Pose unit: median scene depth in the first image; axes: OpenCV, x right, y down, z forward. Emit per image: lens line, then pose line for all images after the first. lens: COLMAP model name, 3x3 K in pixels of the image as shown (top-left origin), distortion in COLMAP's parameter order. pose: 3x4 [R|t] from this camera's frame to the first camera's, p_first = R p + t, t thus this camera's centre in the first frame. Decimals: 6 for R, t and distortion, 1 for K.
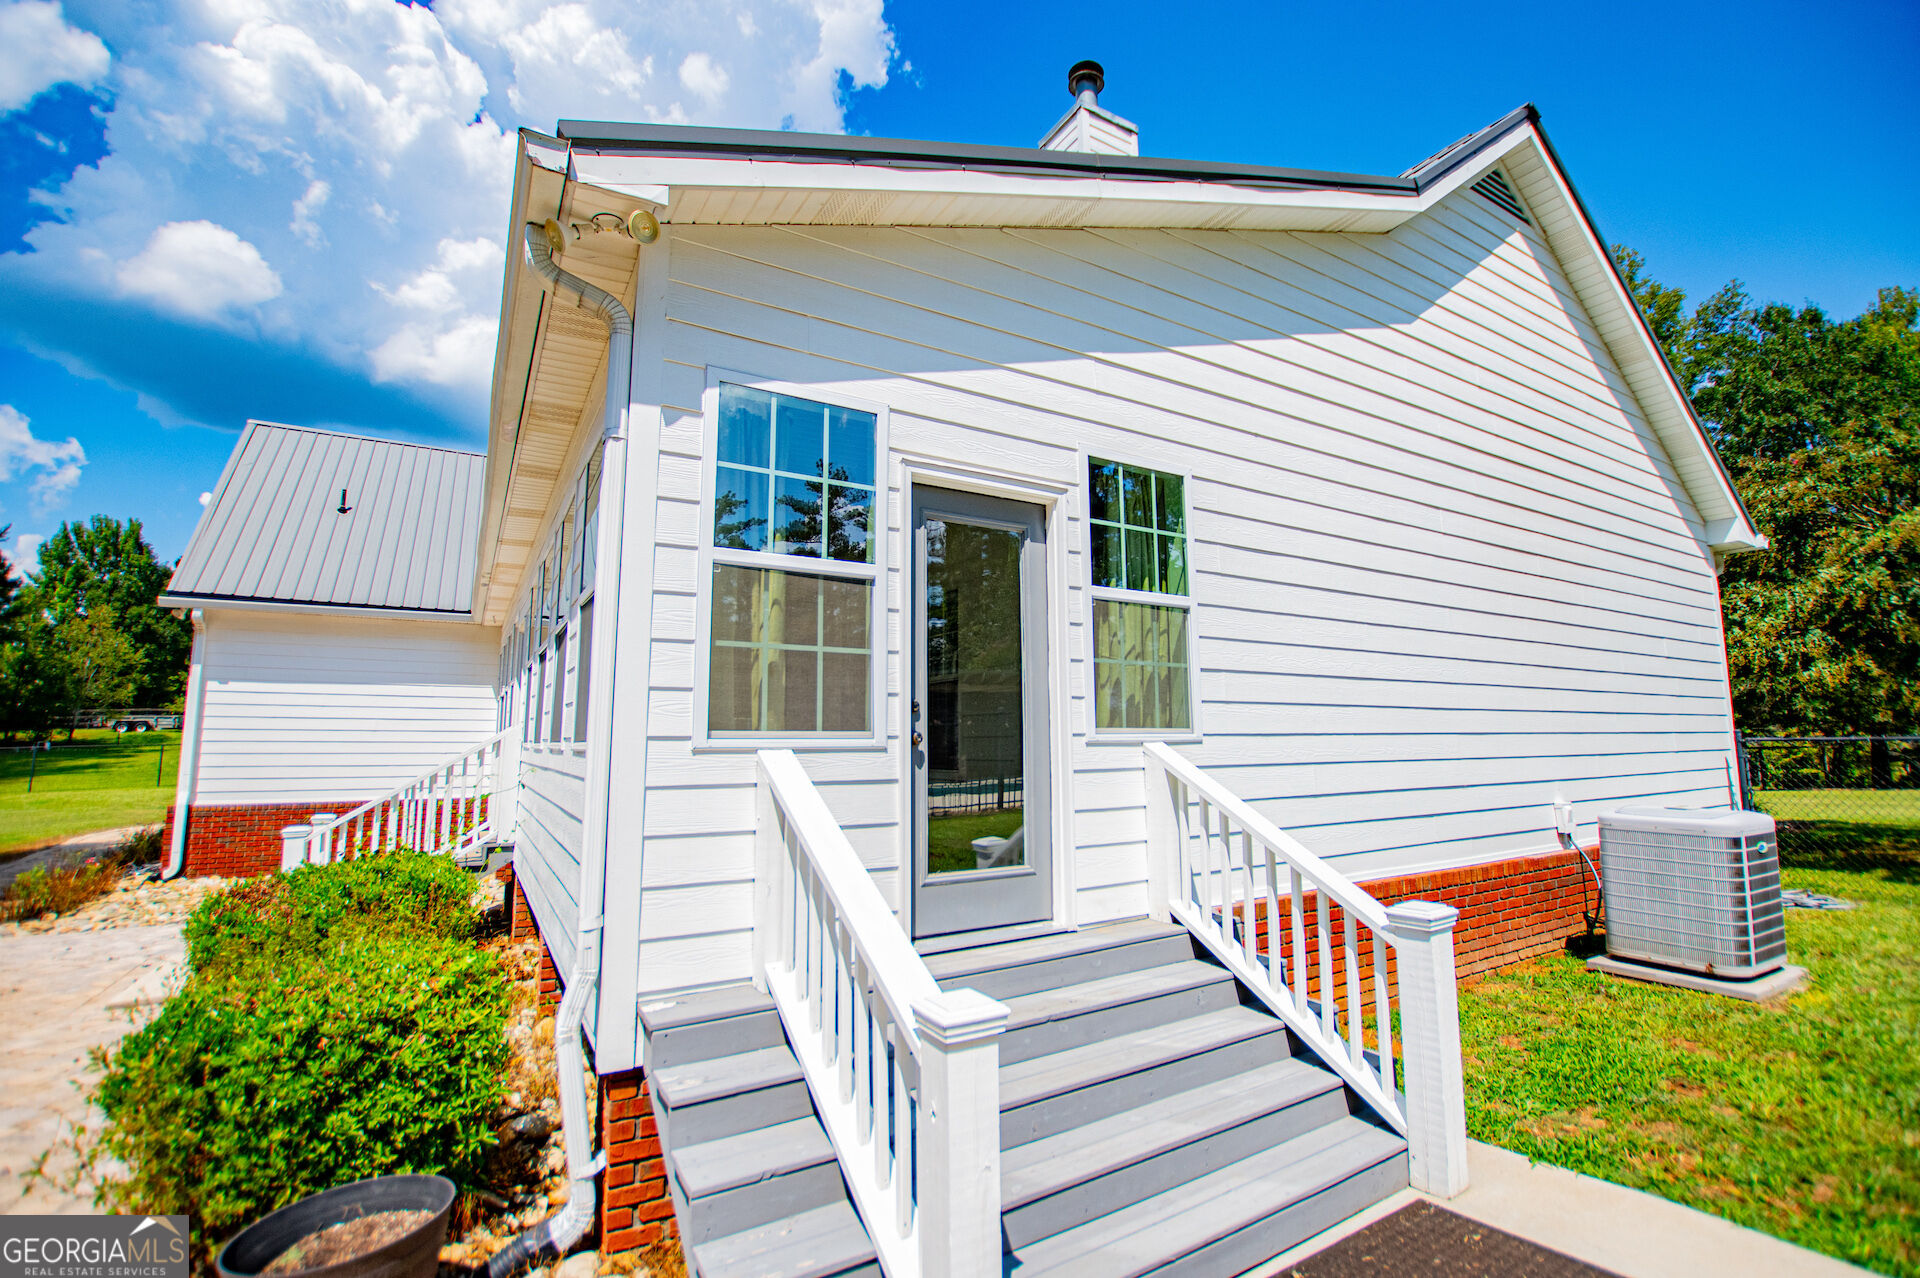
lens RADIAL K [[832.1, 0, 960.0], [0, 832.1, 639.0], [0, 0, 1]] dist [-0.014466, 0.000036]
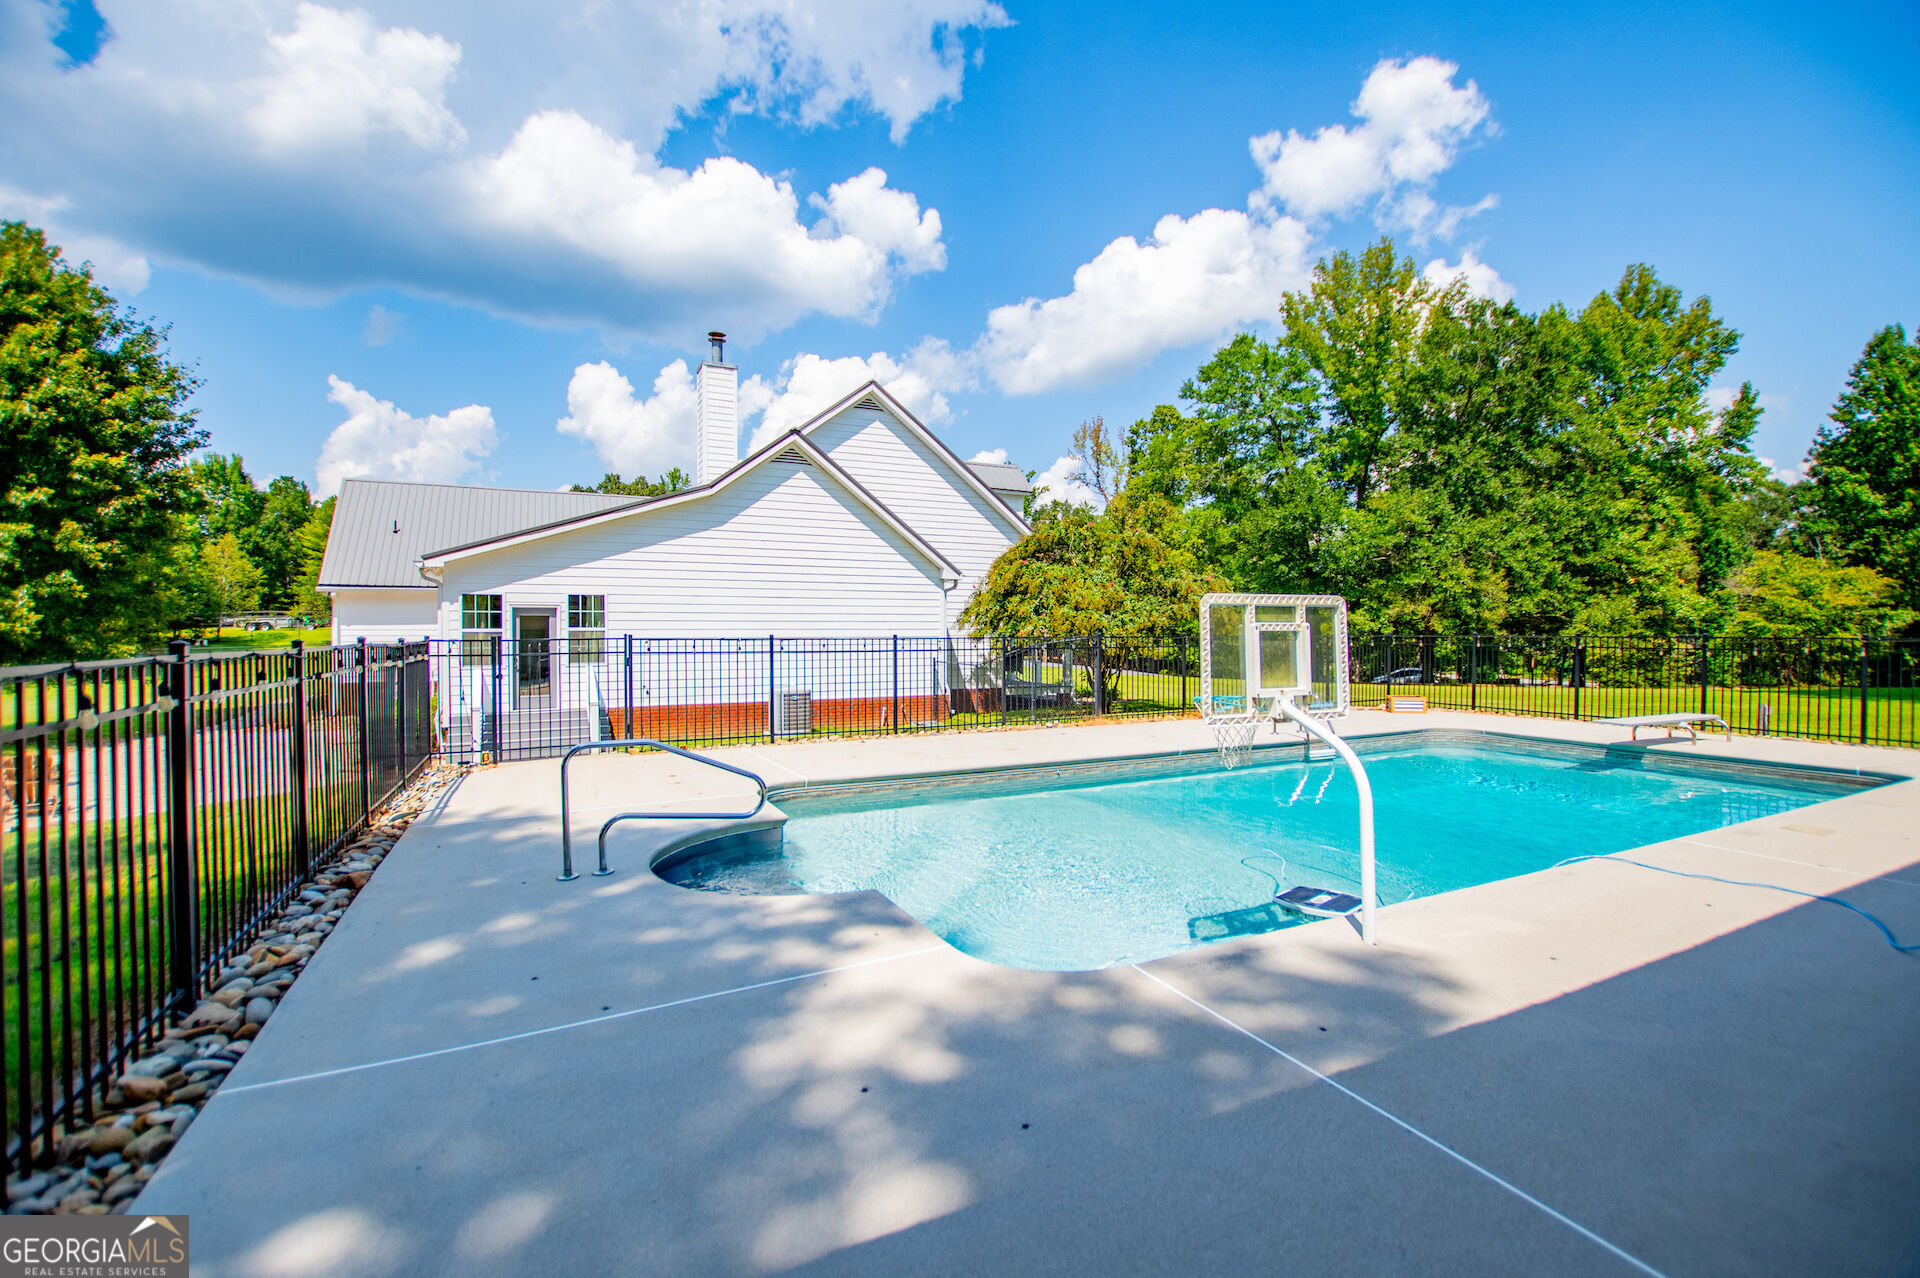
lens RADIAL K [[878.2, 0, 1011.6], [0, 878.2, 631.8], [0, 0, 1]] dist [-0.016874, -0.000246]
pose [[0.998862, 0.003336, -0.047569, 0.853645], [0.002748, 0.991866, 0.127255, -0.197578], [0.047606, -0.127241, 0.990729, -1.057937]]
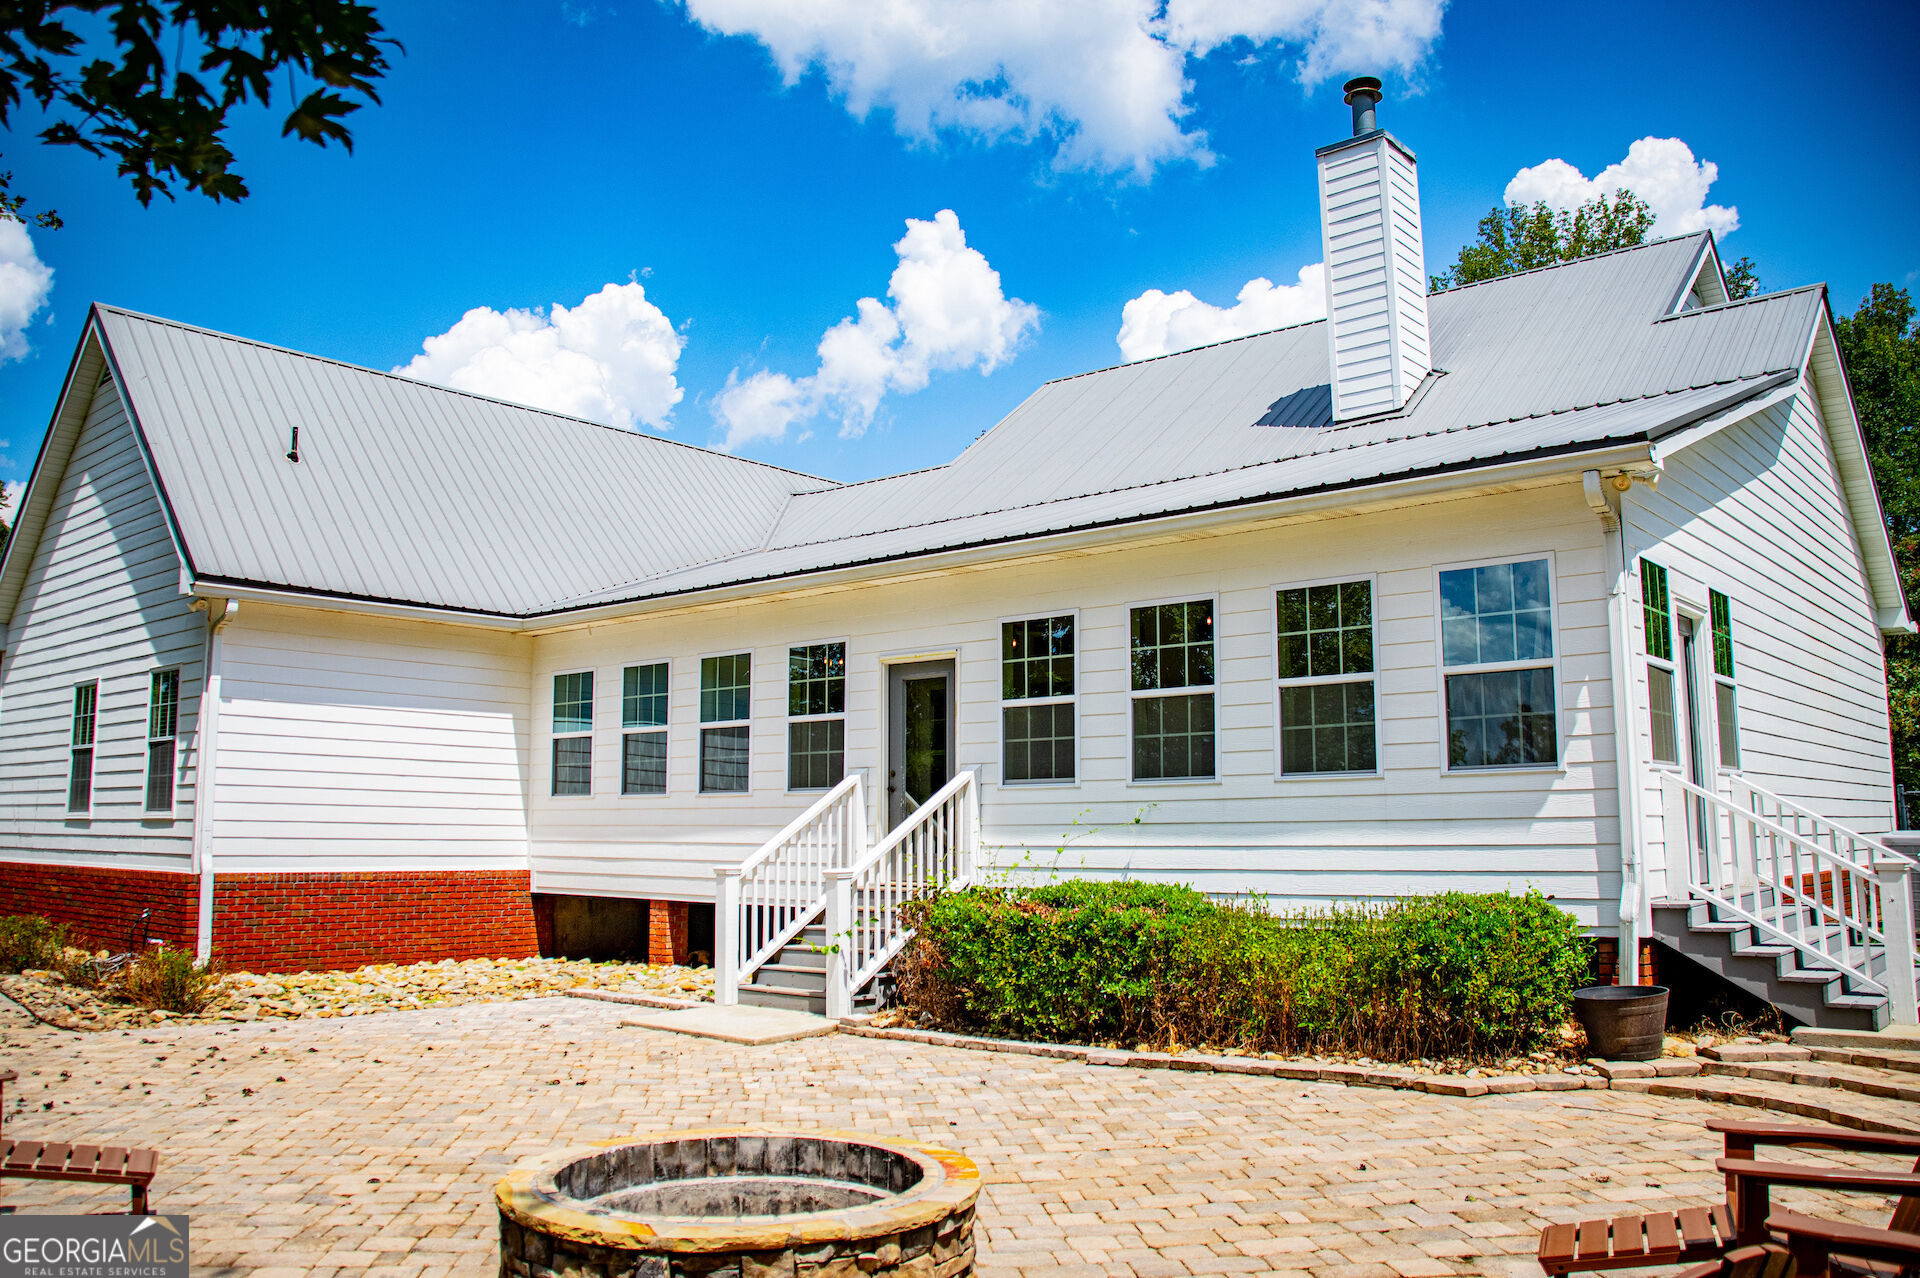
lens RADIAL K [[1509.2, 0, 960.0], [0, 1509.2, 639.0], [0, 0, 1]] dist [-0.057867, -0.001238]
pose [[0.949442, 0.044415, 0.310785, -0.728438], [-0.041504, 0.999011, -0.015978, -0.007728], [-0.311187, 0.002272, 0.950346, -0.435622]]
